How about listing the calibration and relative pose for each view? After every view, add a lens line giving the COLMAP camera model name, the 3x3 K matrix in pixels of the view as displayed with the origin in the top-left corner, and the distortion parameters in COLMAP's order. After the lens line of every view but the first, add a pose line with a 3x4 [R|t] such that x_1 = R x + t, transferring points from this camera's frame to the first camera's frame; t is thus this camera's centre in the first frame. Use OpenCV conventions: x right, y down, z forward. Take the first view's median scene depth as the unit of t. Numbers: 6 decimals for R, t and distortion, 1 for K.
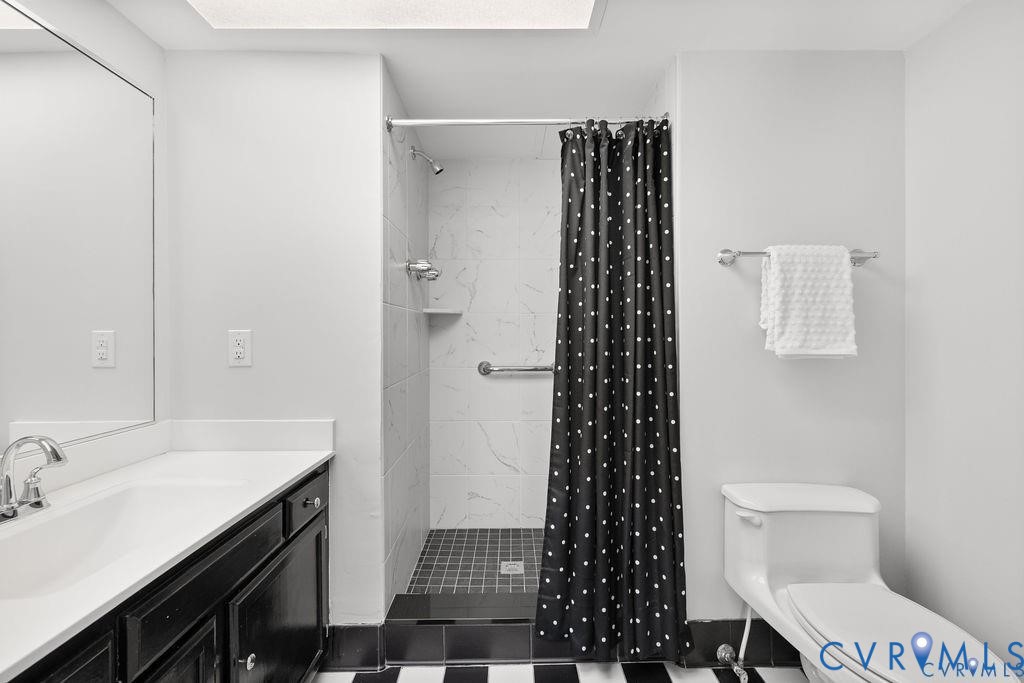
lens RADIAL K [[434.0, 0, 512.2], [0, 434.0, 332.3], [0, 0, 1]] dist [0.001102, 0.000100]
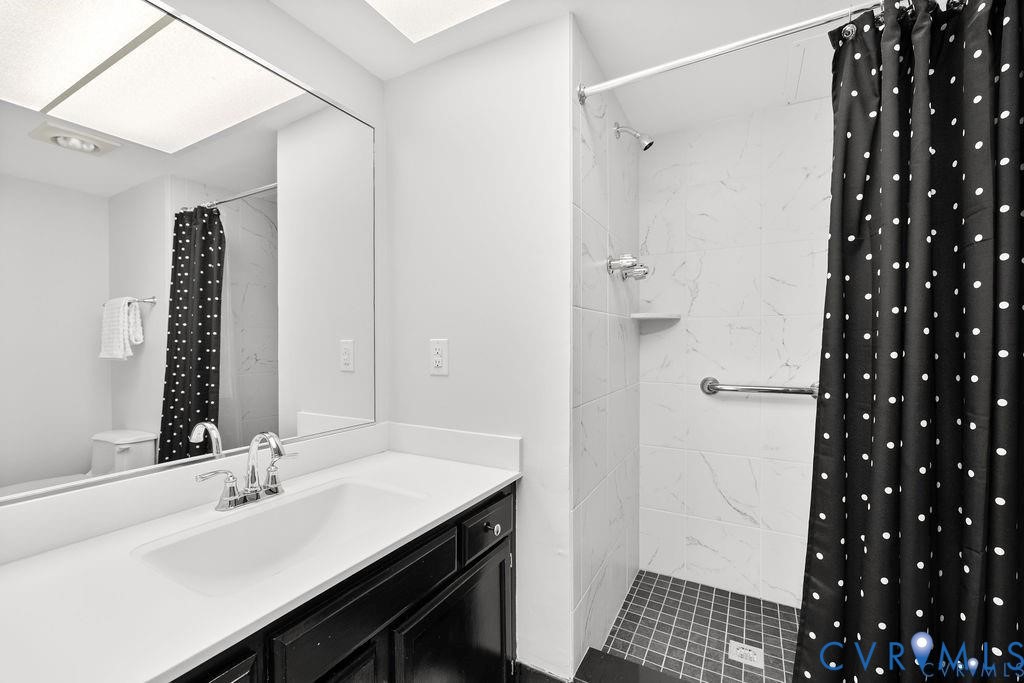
lens RADIAL K [[429.6, 0, 513.2], [0, 429.6, 346.0], [0, 0, 1]] dist [-0.001872, -0.000348]
pose [[0.870539, 0.005445, -0.492069, 0.014677], [0.000796, 0.999922, 0.012472, -0.001344], [0.492099, -0.011249, 0.870467, 0.204429]]
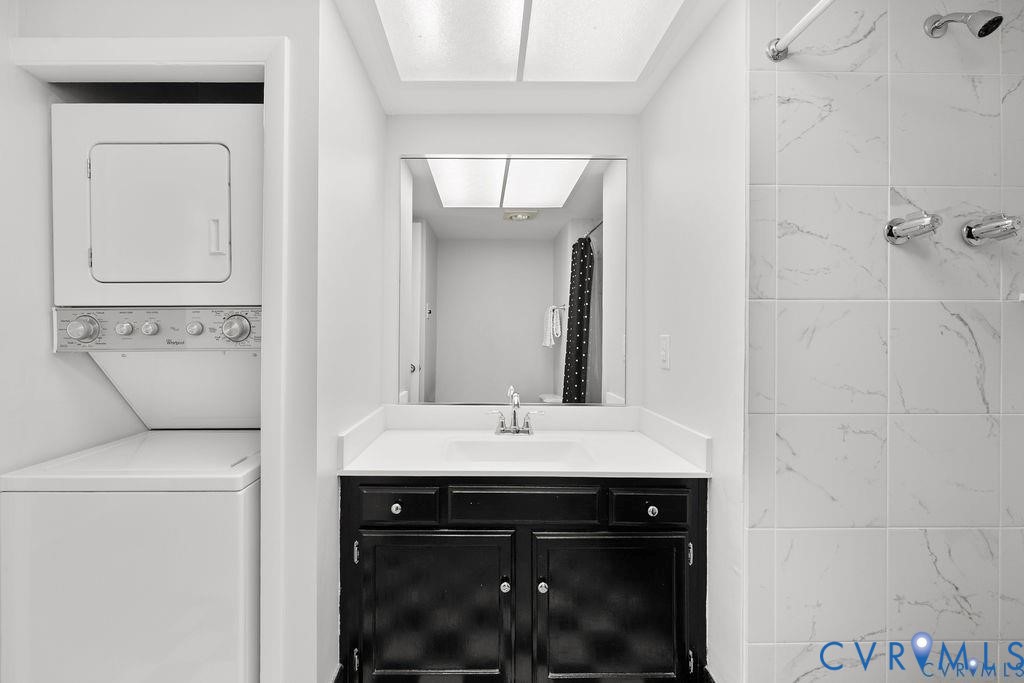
lens RADIAL K [[445.3, 0, 487.1], [0, 445.3, 334.9], [0, 0, 1]] dist [0.000558, 0.000018]
pose [[-0.004244, 0.002339, -0.999988, 0.470978], [-0.003560, 0.999991, 0.002354, -0.005829], [0.999985, 0.003570, -0.004235, 0.527290]]
